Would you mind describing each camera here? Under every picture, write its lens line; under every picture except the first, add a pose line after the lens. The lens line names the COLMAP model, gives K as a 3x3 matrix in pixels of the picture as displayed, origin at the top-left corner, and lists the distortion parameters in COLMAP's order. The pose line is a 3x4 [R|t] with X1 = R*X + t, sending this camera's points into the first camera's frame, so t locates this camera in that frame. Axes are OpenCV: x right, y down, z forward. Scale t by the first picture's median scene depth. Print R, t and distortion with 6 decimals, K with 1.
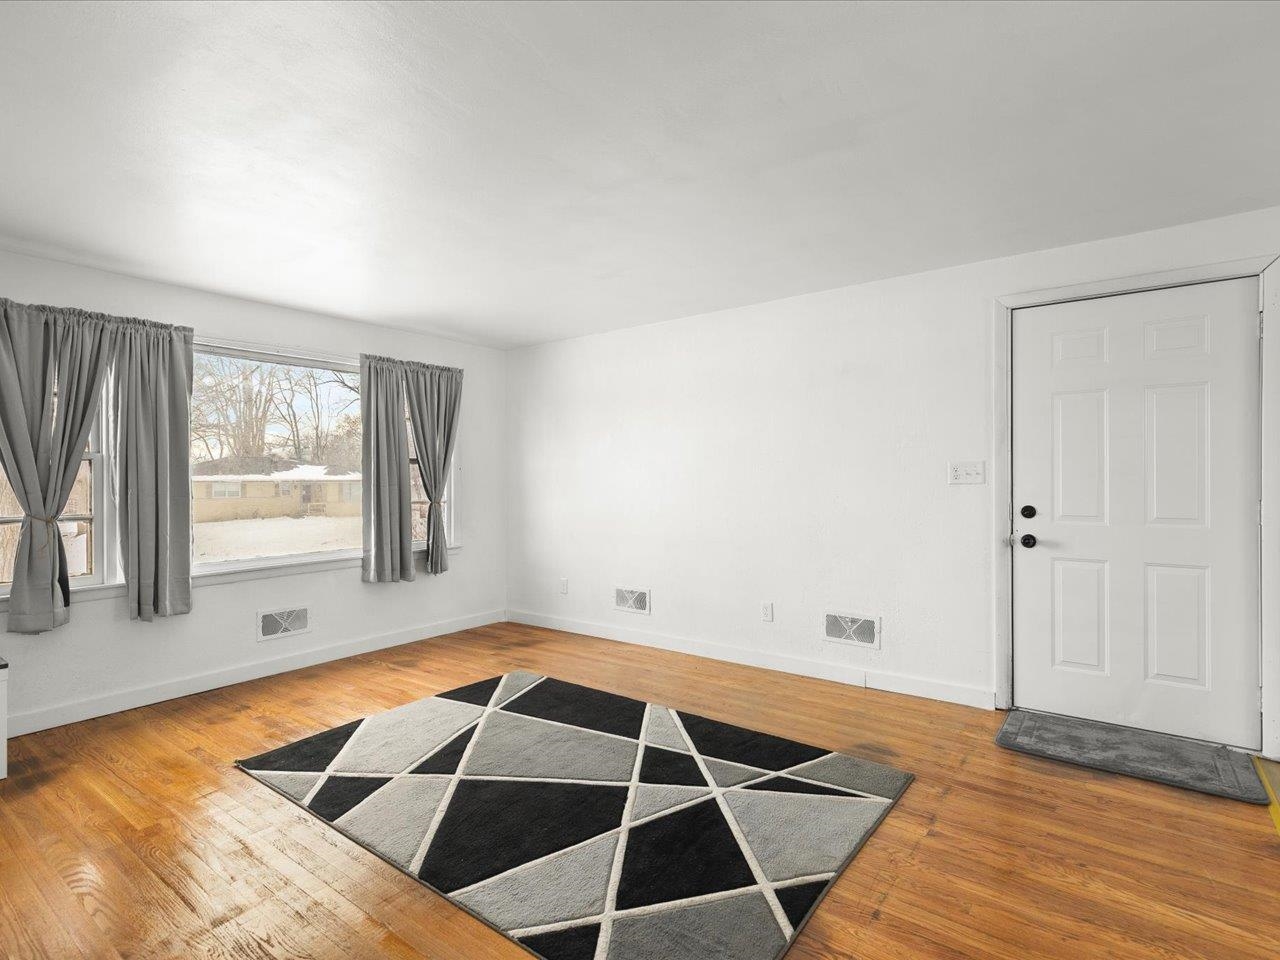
lens RADIAL K [[636.2, 0, 659.6], [0, 636.2, 476.7], [0, 0, 1]] dist [0.004532, 0.000513]
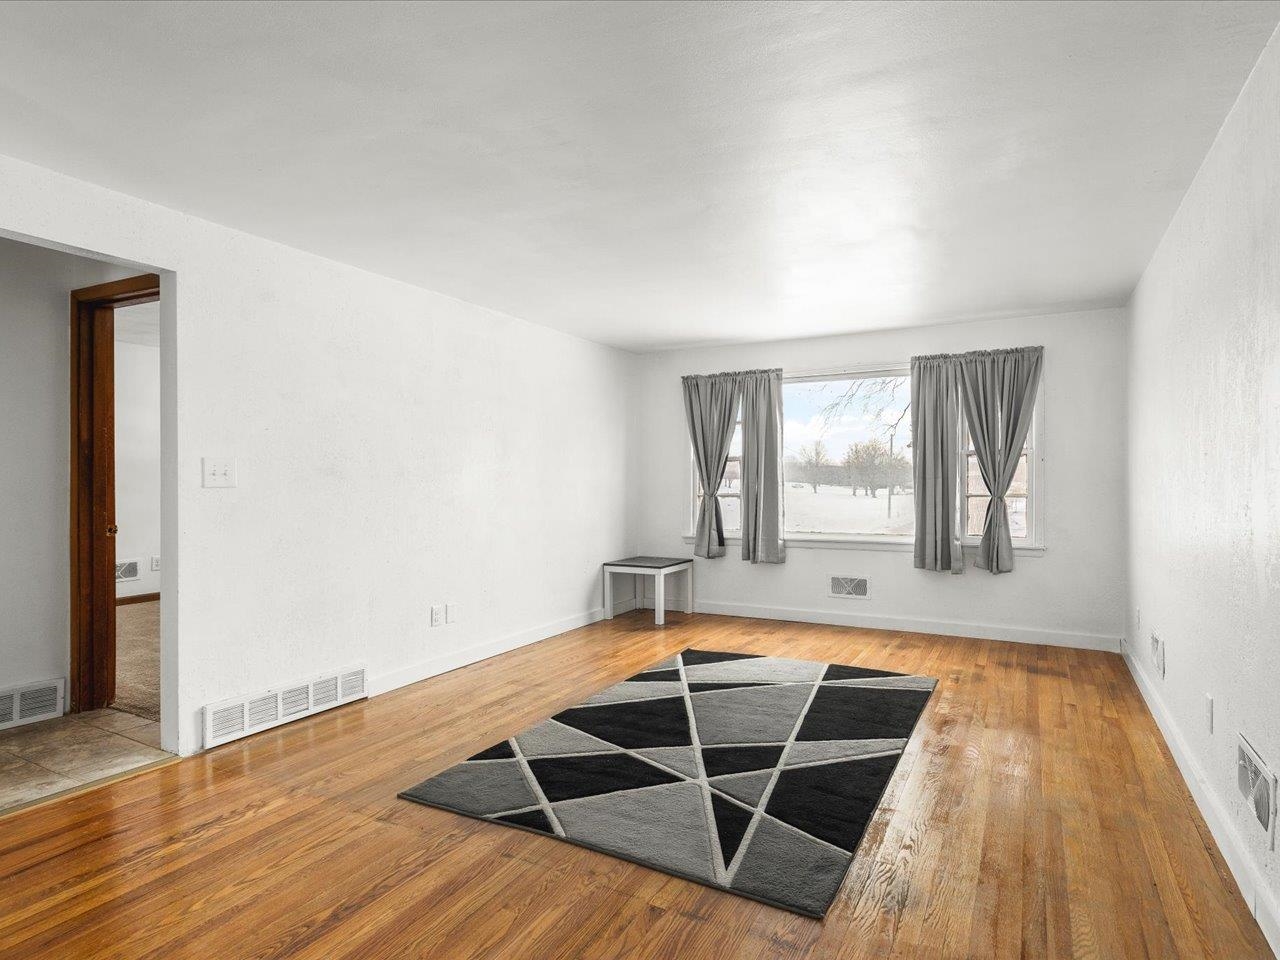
lens RADIAL K [[636.2, 0, 659.6], [0, 636.2, 476.7], [0, 0, 1]] dist [0.004532, 0.000513]
pose [[0.196625, 0.007519, -0.980450, 0.699823], [0.006328, 0.999940, 0.008937, -0.000690], [0.980458, -0.007961, 0.196565, 0.485763]]
